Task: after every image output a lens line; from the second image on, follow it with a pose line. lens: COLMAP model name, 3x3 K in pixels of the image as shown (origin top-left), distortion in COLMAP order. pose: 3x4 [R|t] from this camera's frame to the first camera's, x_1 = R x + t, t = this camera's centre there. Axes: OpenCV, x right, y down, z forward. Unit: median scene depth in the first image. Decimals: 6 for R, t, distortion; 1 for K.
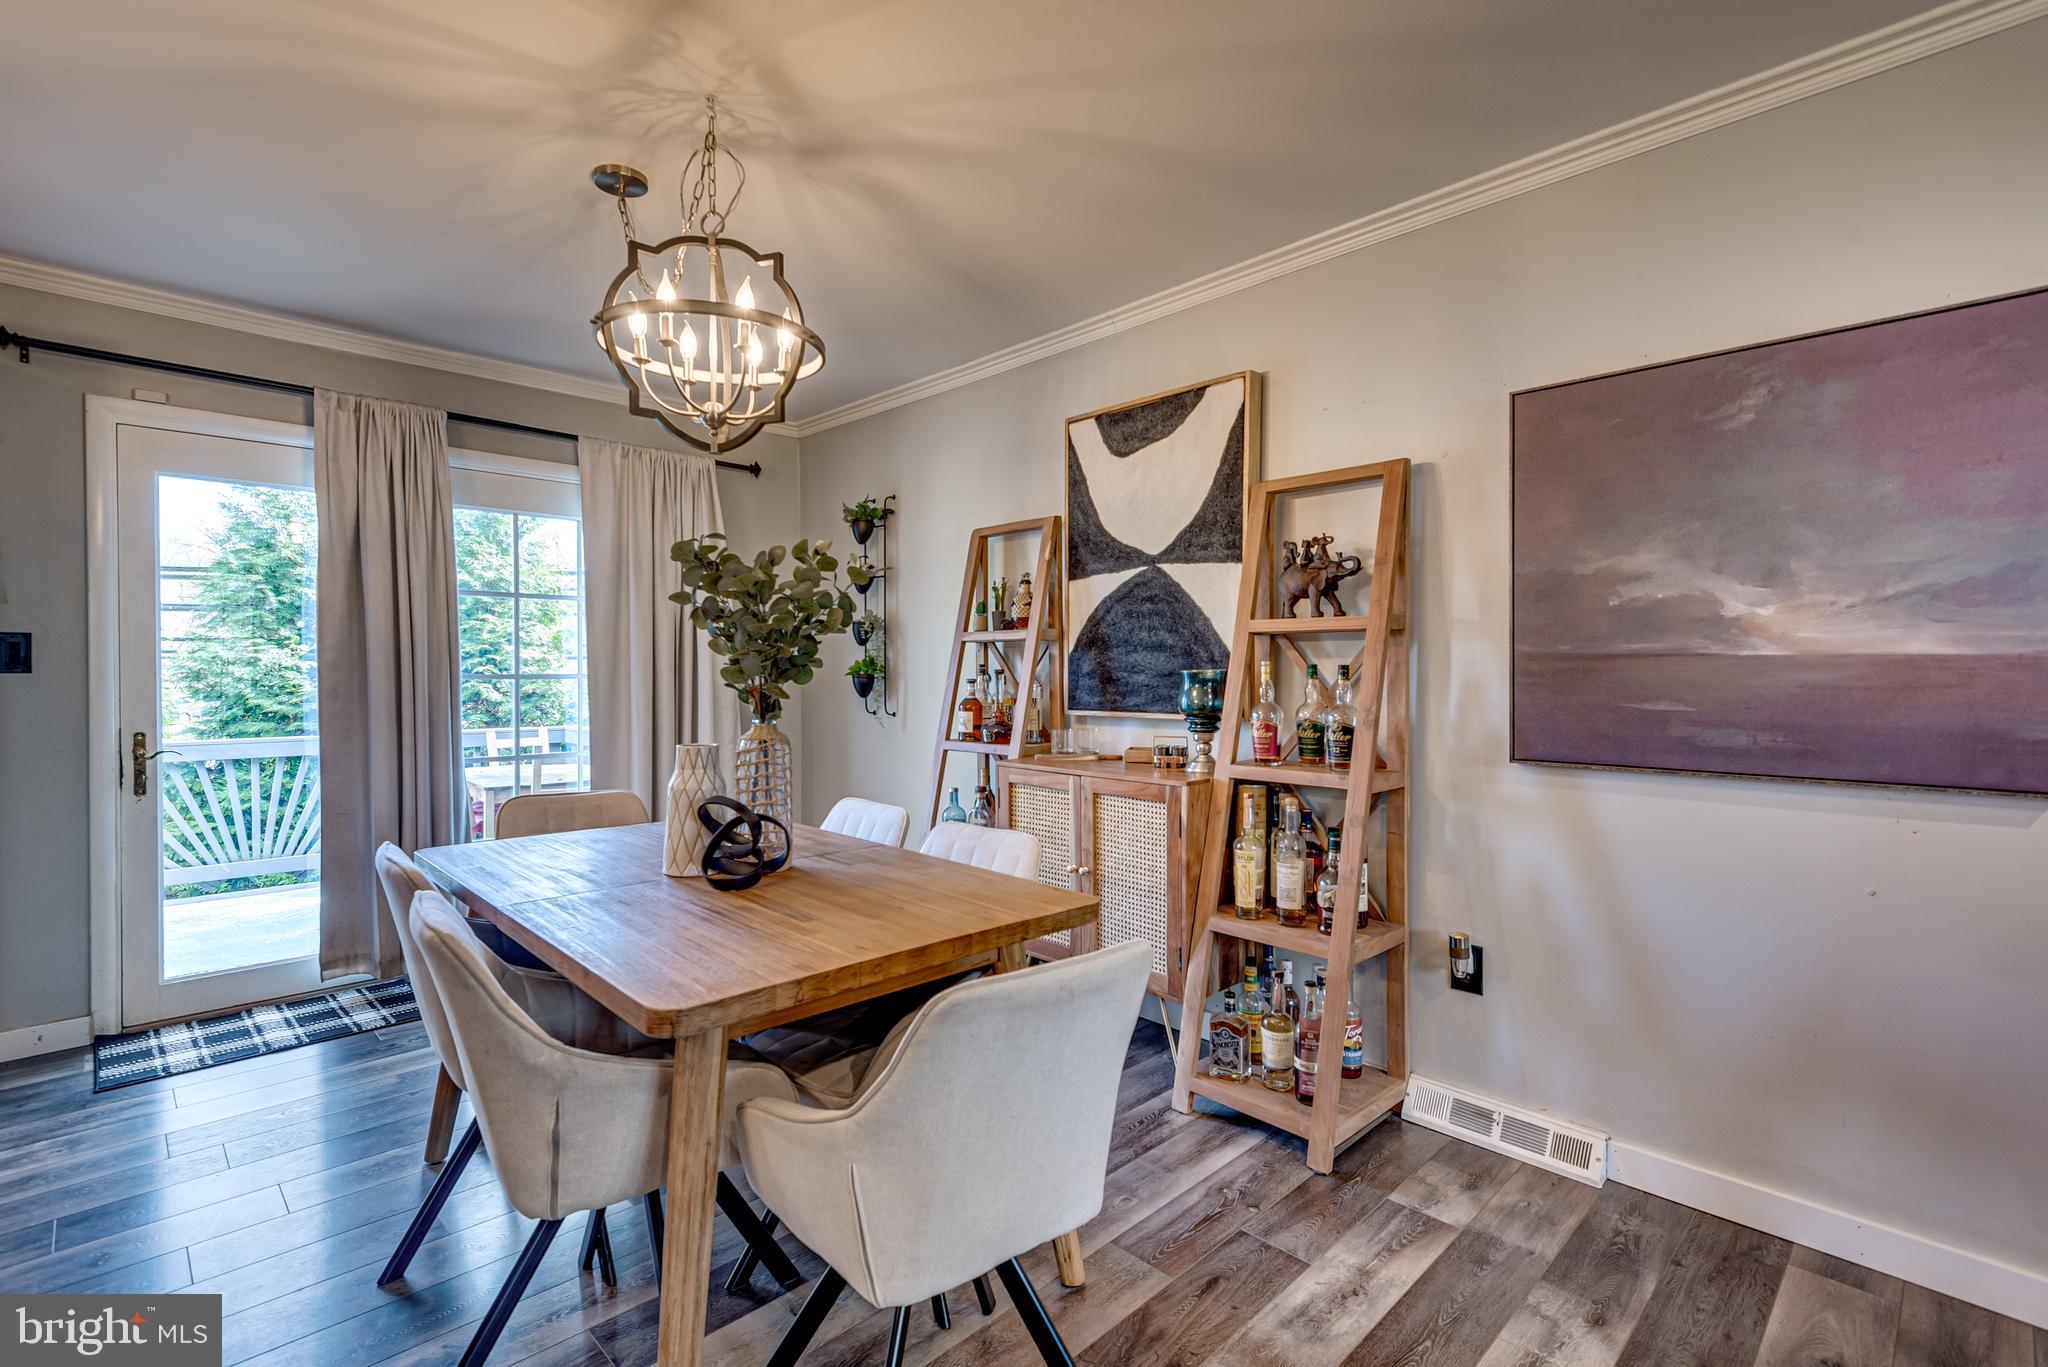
lens RADIAL K [[925.2, 0, 1017.8], [0, 925.2, 677.8], [0, 0, 1]] dist [0.016556, -0.003998]
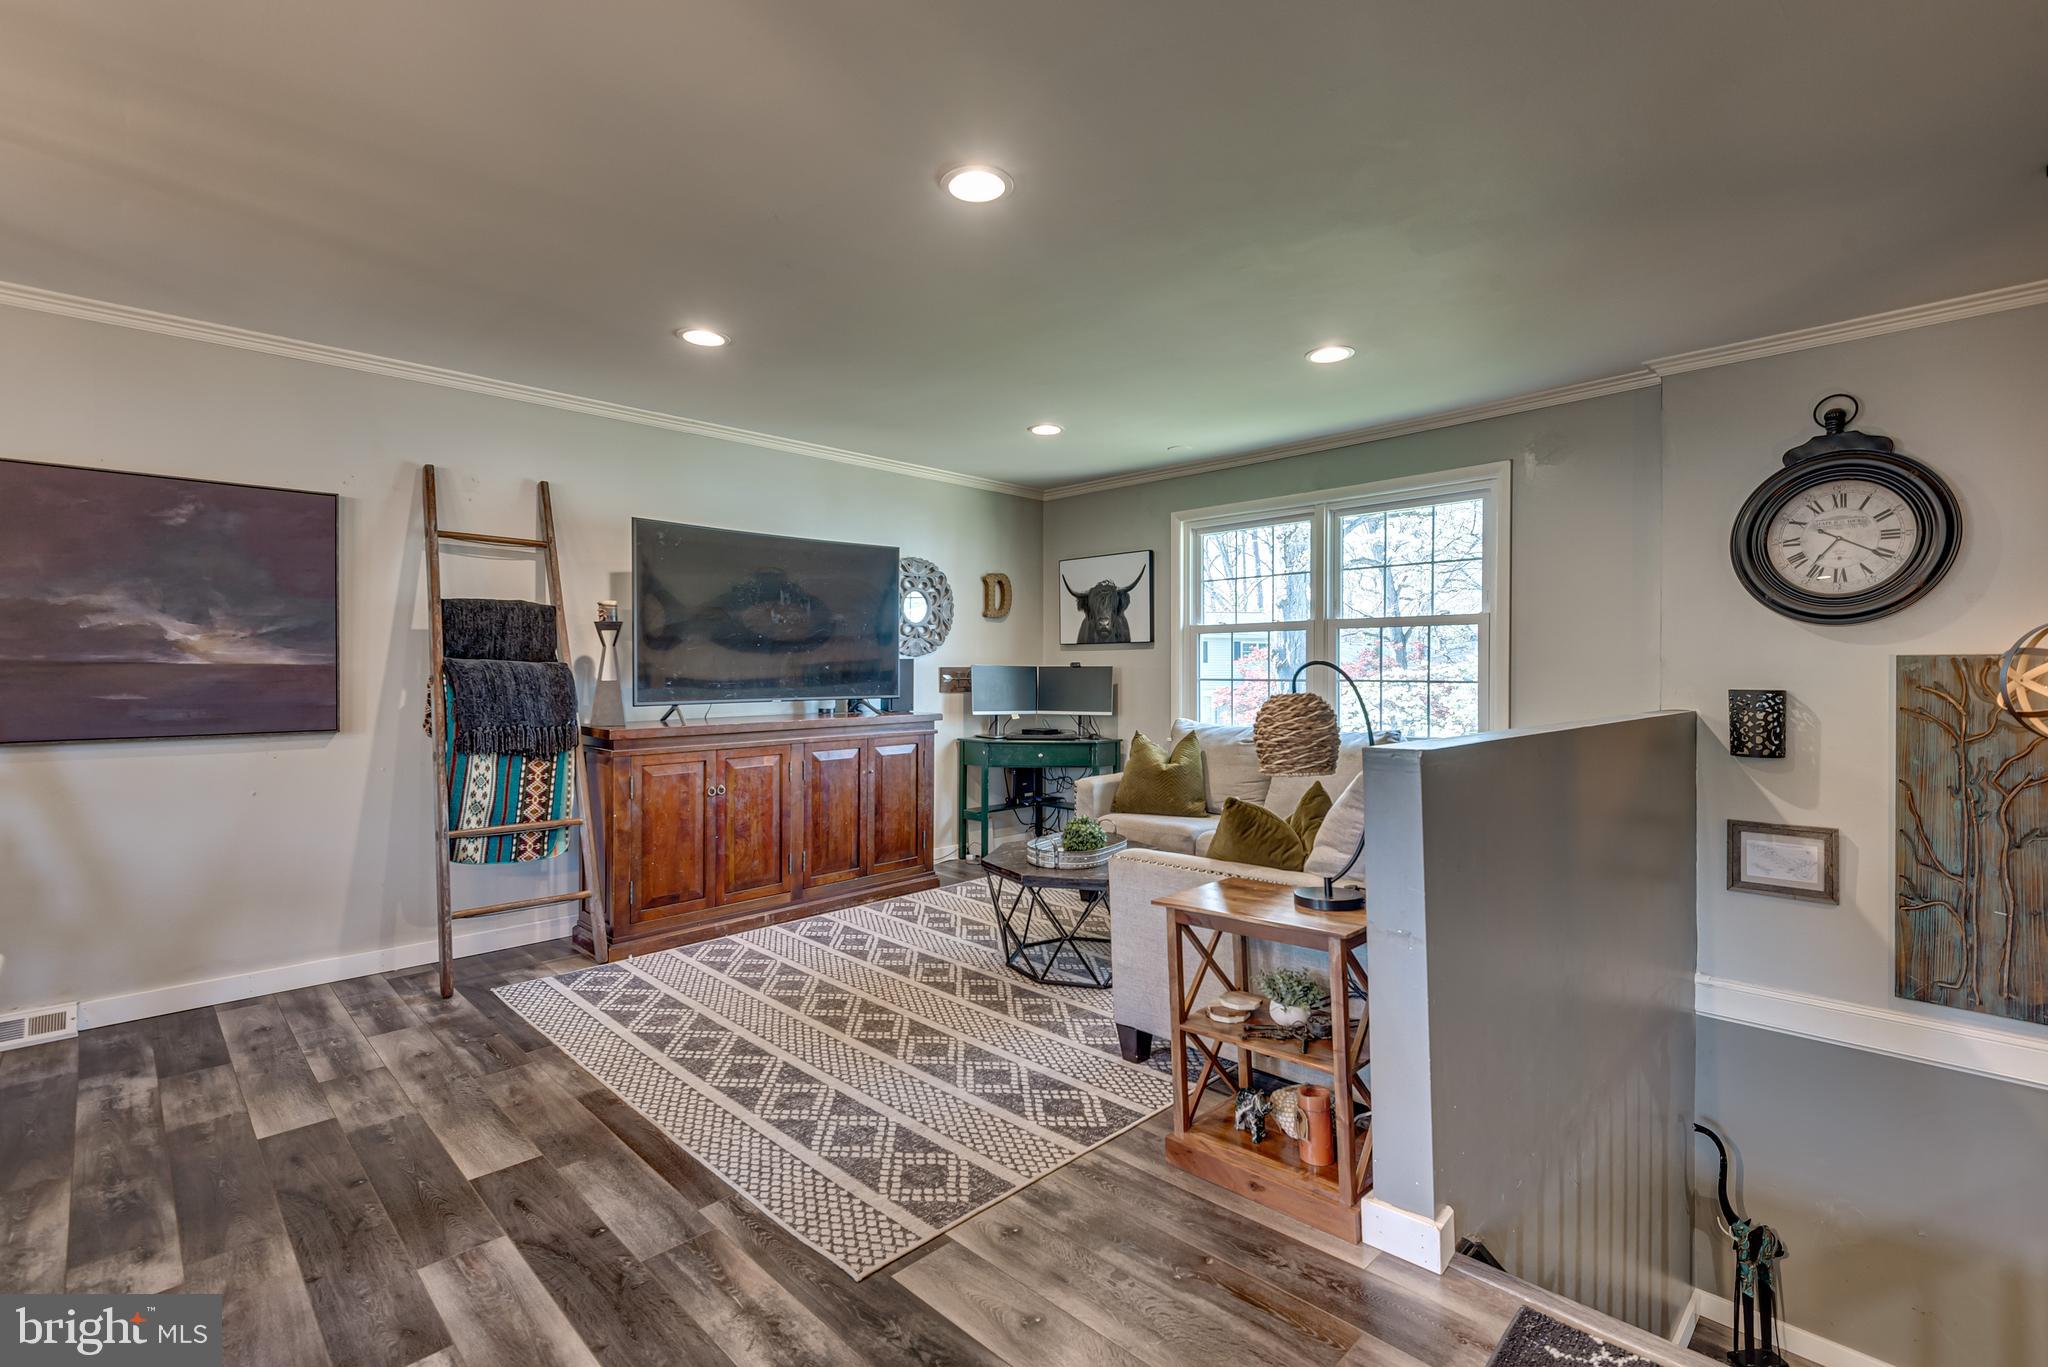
lens RADIAL K [[925.2, 0, 1036.4], [0, 925.2, 675.6], [0, 0, 1]] dist [0.016556, -0.003998]
pose [[-0.012907, -0.004828, 0.999905, -0.693558], [0.010184, 0.999936, 0.004960, 0.003065], [-0.999865, 0.010247, -0.012857, -0.380511]]
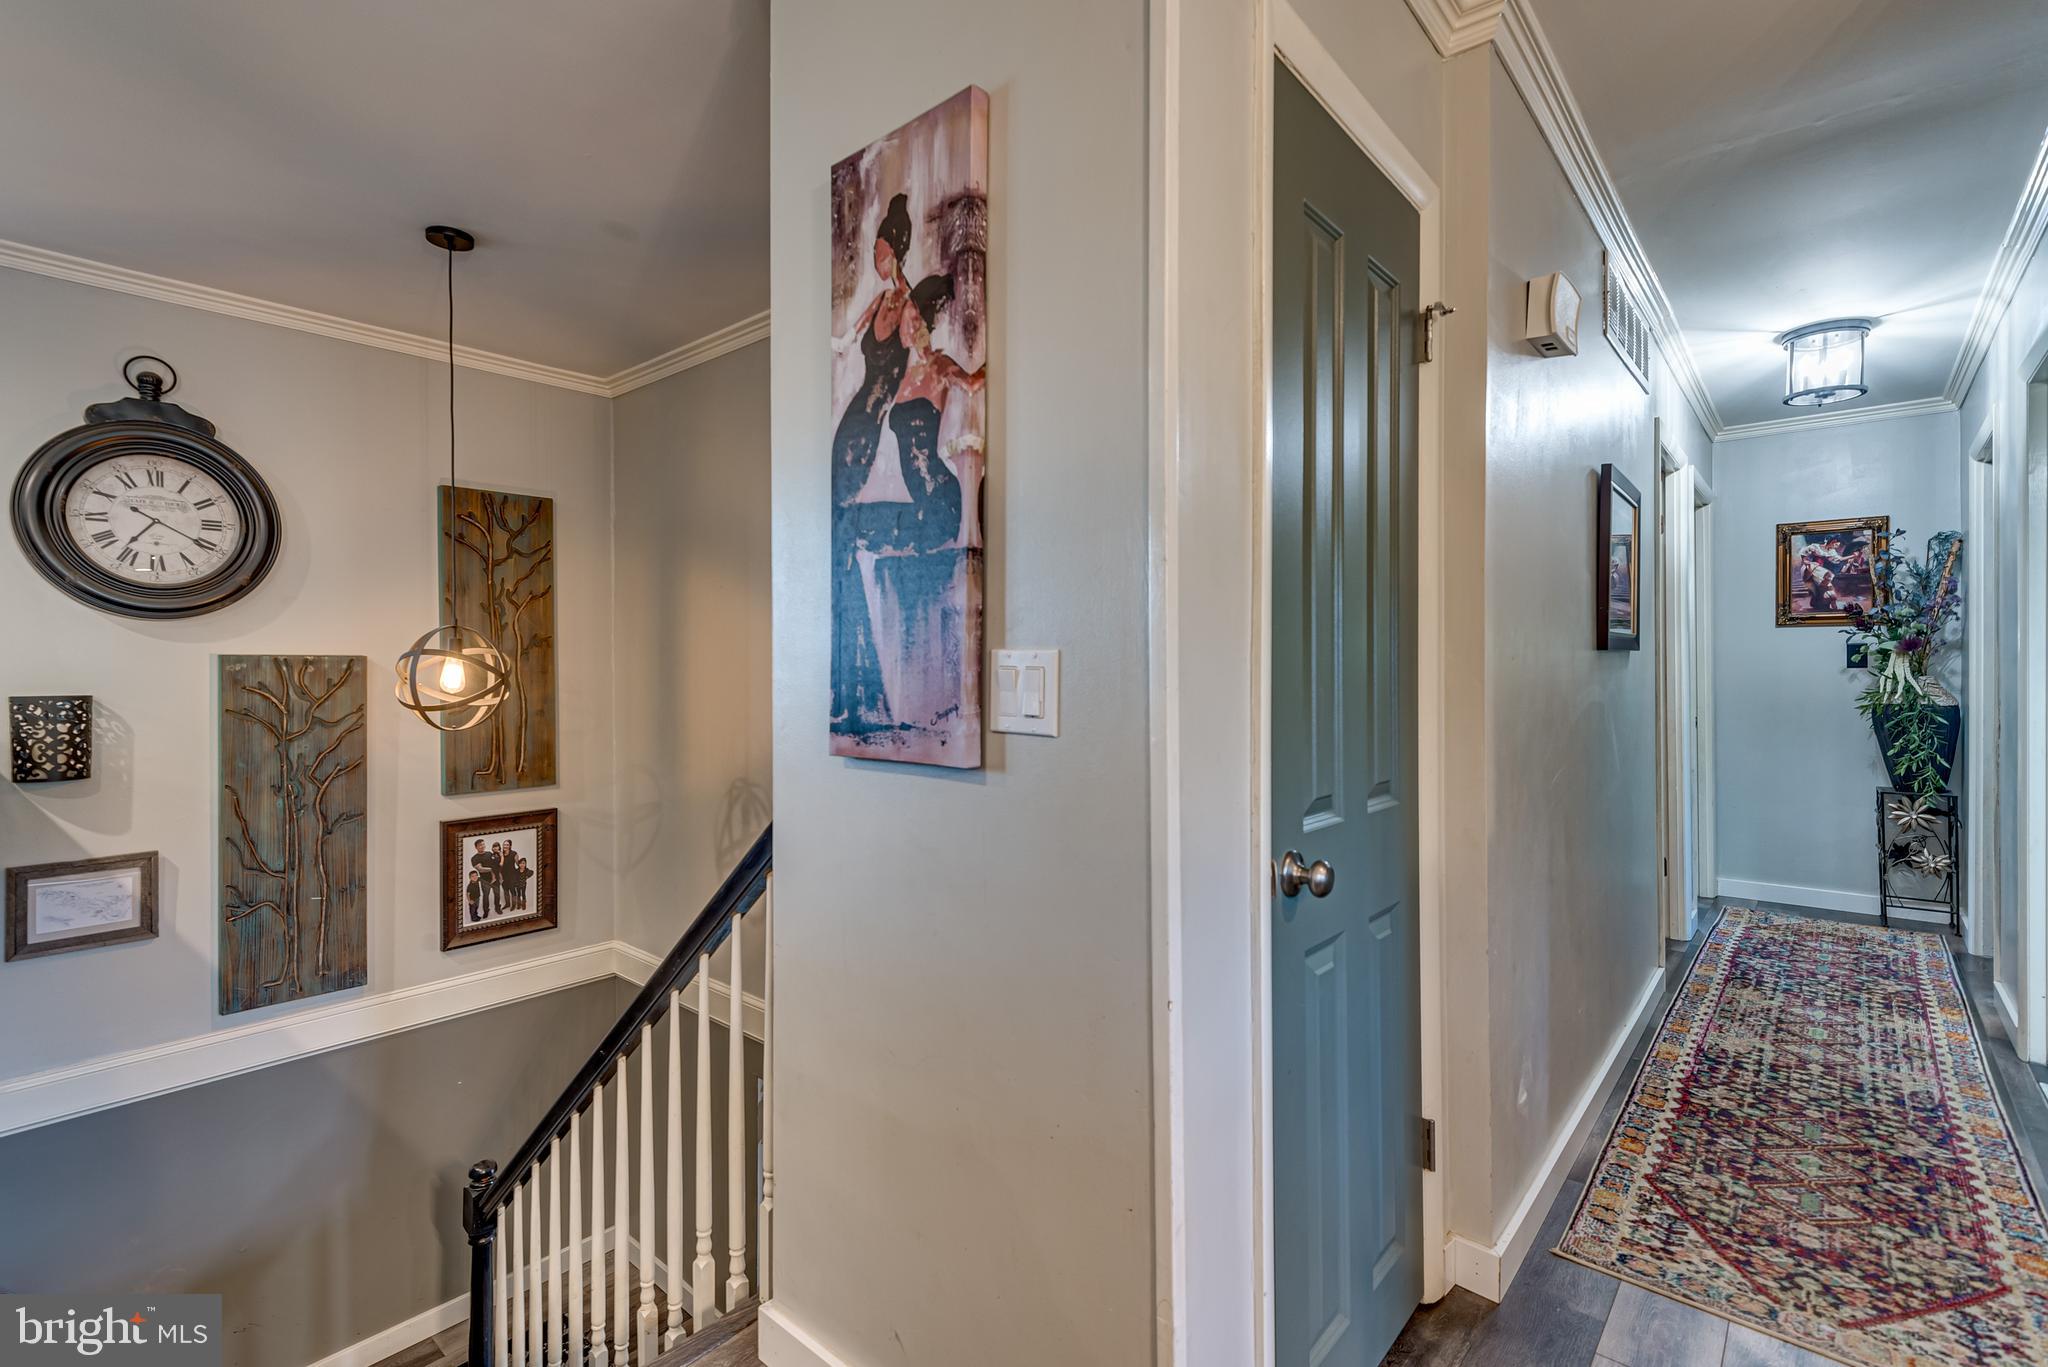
lens RADIAL K [[925.2, 0, 1002.4], [0, 925.2, 674.8], [0, 0, 1]] dist [0.016556, -0.003998]
pose [[-0.997268, 0.006327, -0.073600, -0.373225], [0.005346, 0.999894, 0.013522, 0.008268], [0.073678, 0.013092, -0.997196, -0.299567]]
